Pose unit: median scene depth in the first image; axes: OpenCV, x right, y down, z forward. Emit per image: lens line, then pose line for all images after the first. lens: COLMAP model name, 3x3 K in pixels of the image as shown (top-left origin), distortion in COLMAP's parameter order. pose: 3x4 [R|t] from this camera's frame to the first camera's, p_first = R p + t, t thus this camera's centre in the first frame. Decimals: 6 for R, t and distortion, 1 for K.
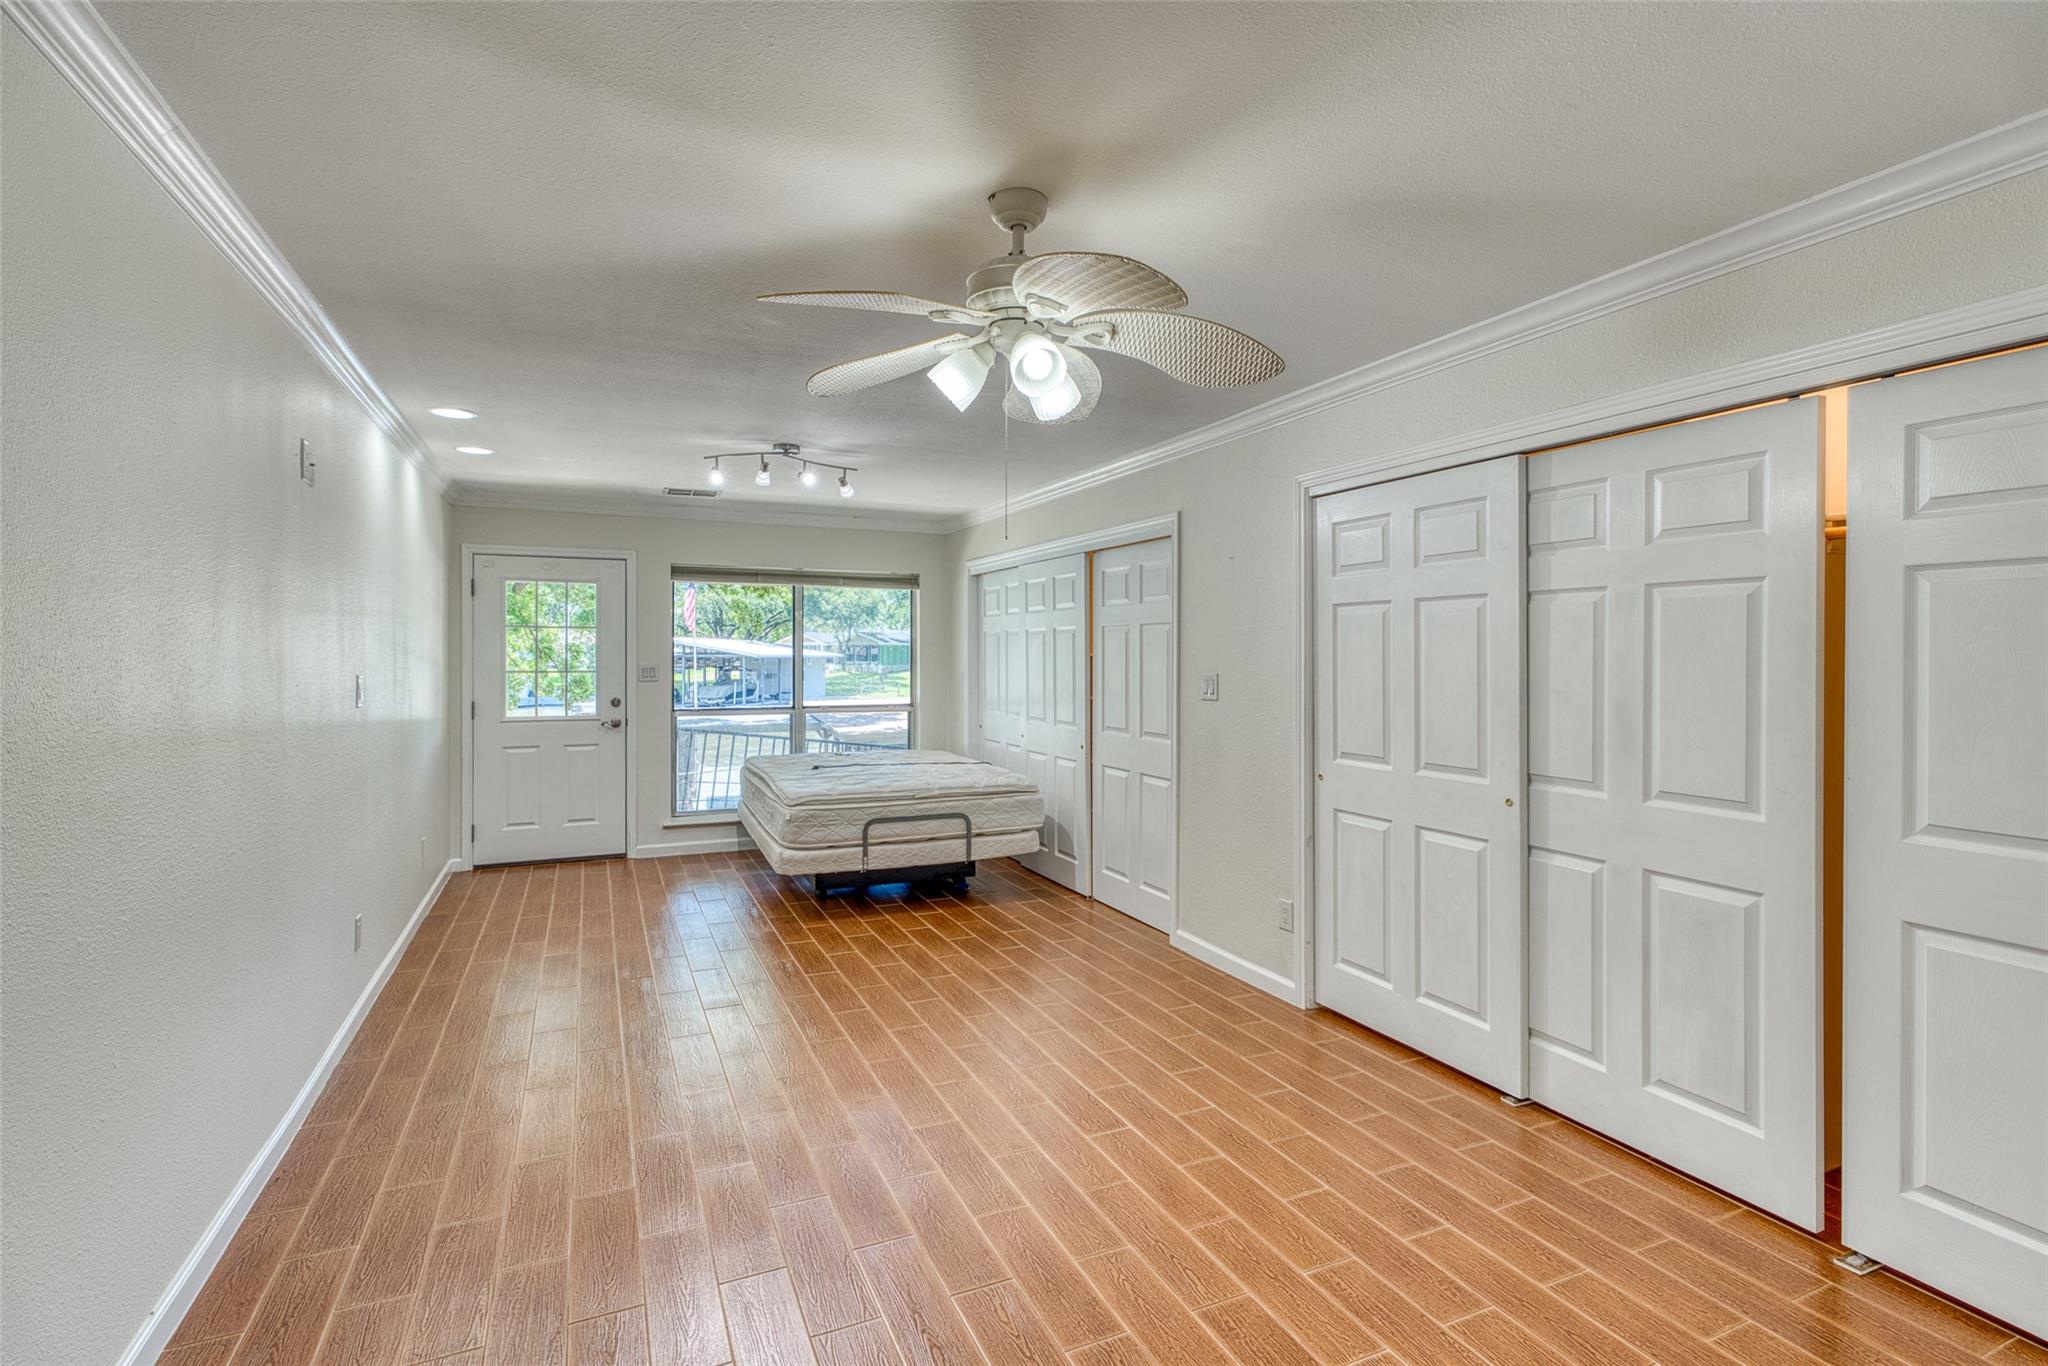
lens RADIAL K [[966.9, 0, 1004.9], [0, 966.9, 675.2], [0, 0, 1]] dist [0.008006, -0.001395]
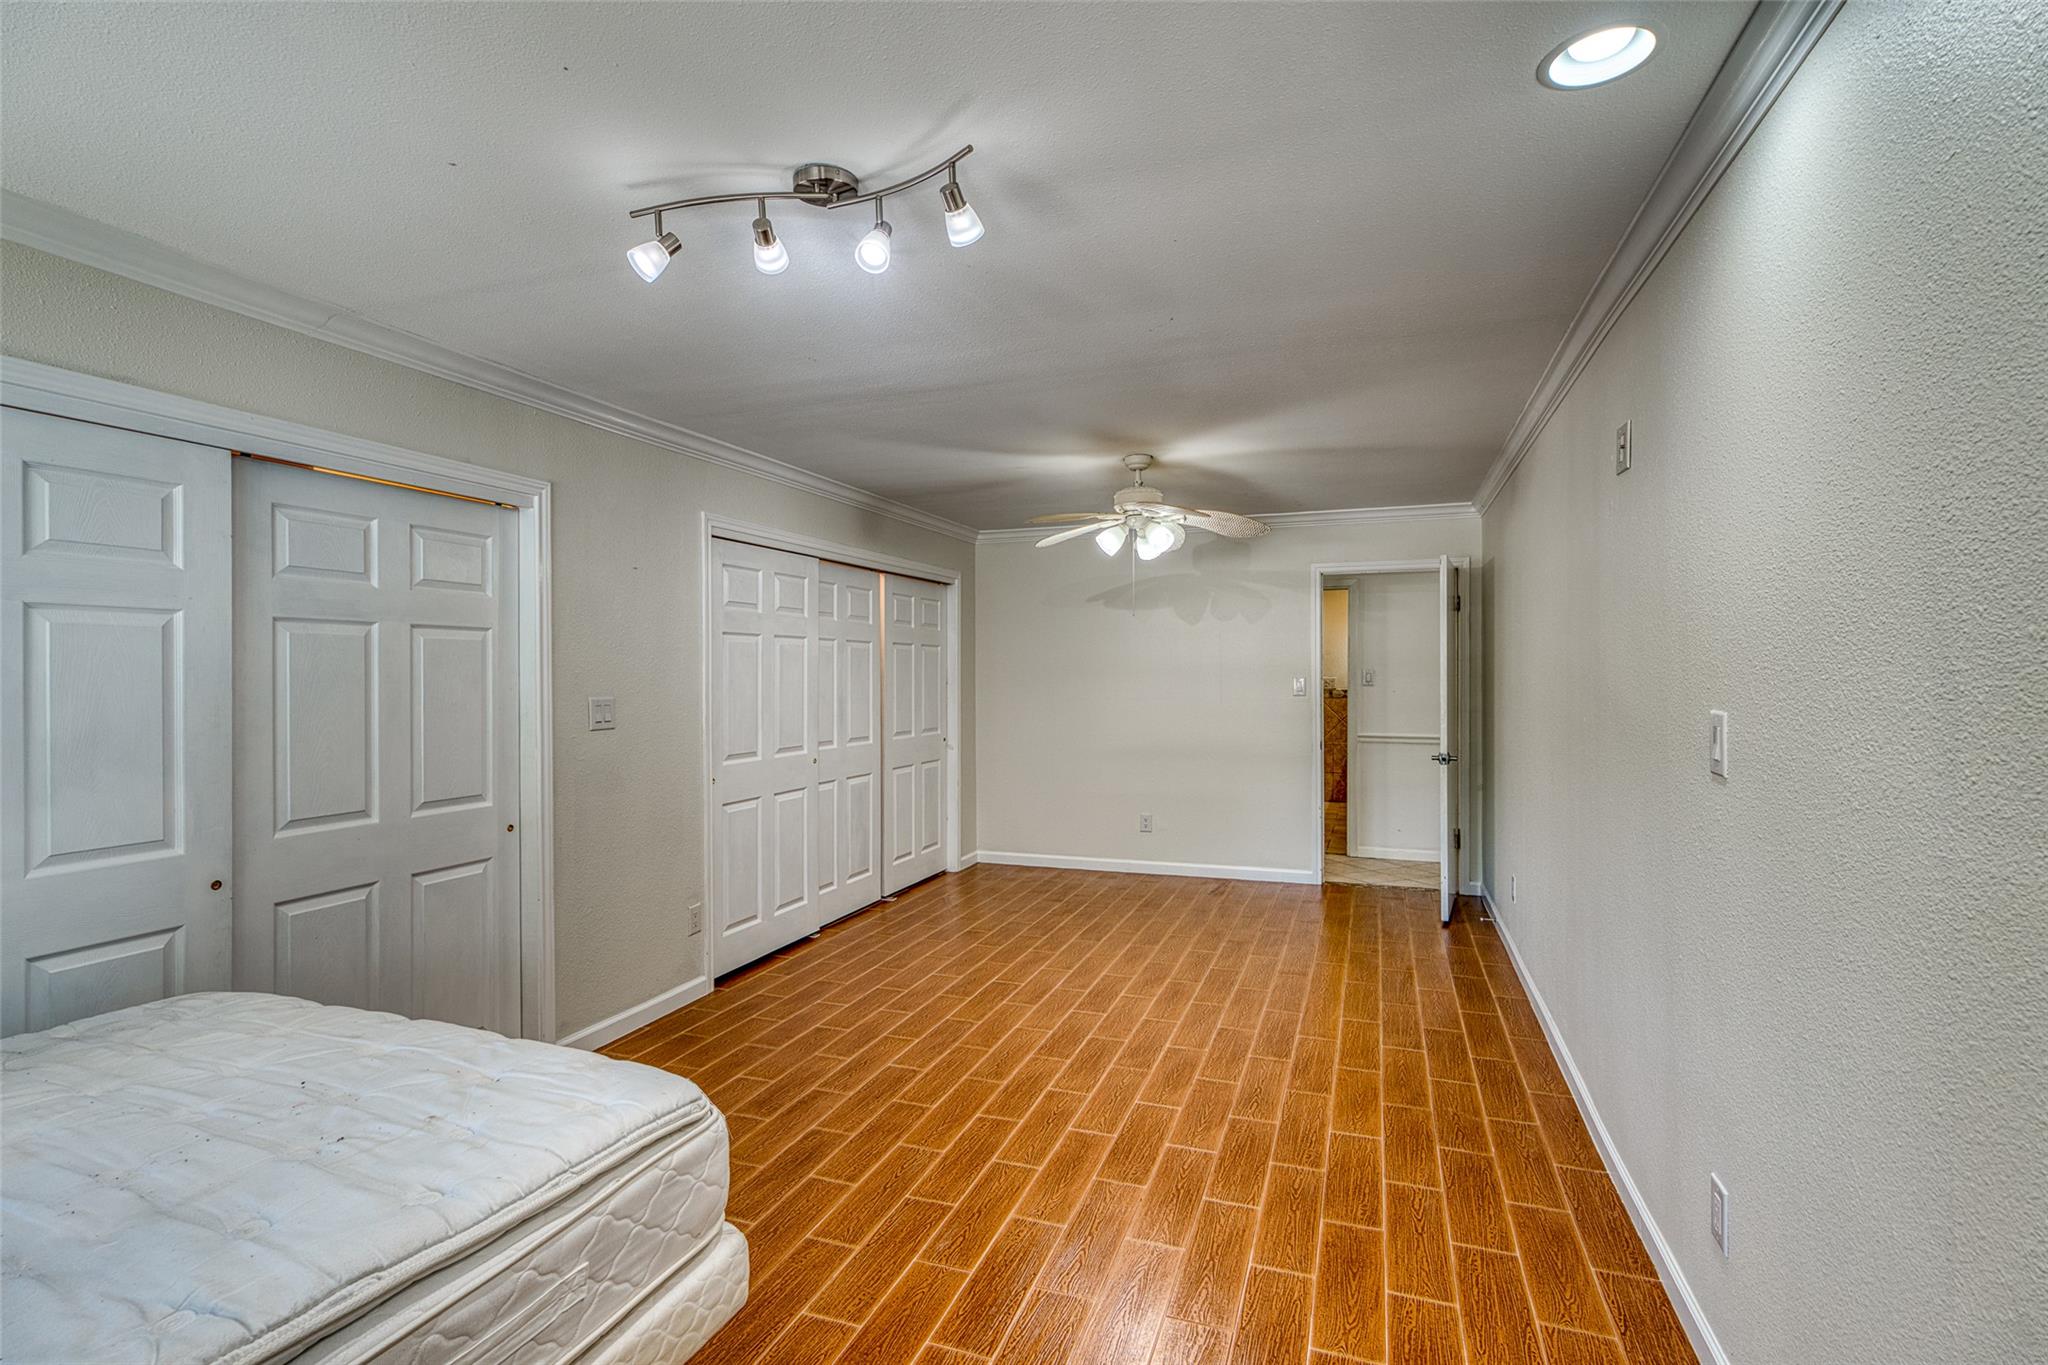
lens RADIAL K [[966.9, 0, 1009.3], [0, 966.9, 672.4], [0, 0, 1]] dist [0.008006, -0.001395]
pose [[-0.714192, 0.001525, 0.699948, -0.783811], [0.017332, 0.999730, 0.015506, -0.040927], [-0.699735, 0.023206, -0.714026, 1.670753]]
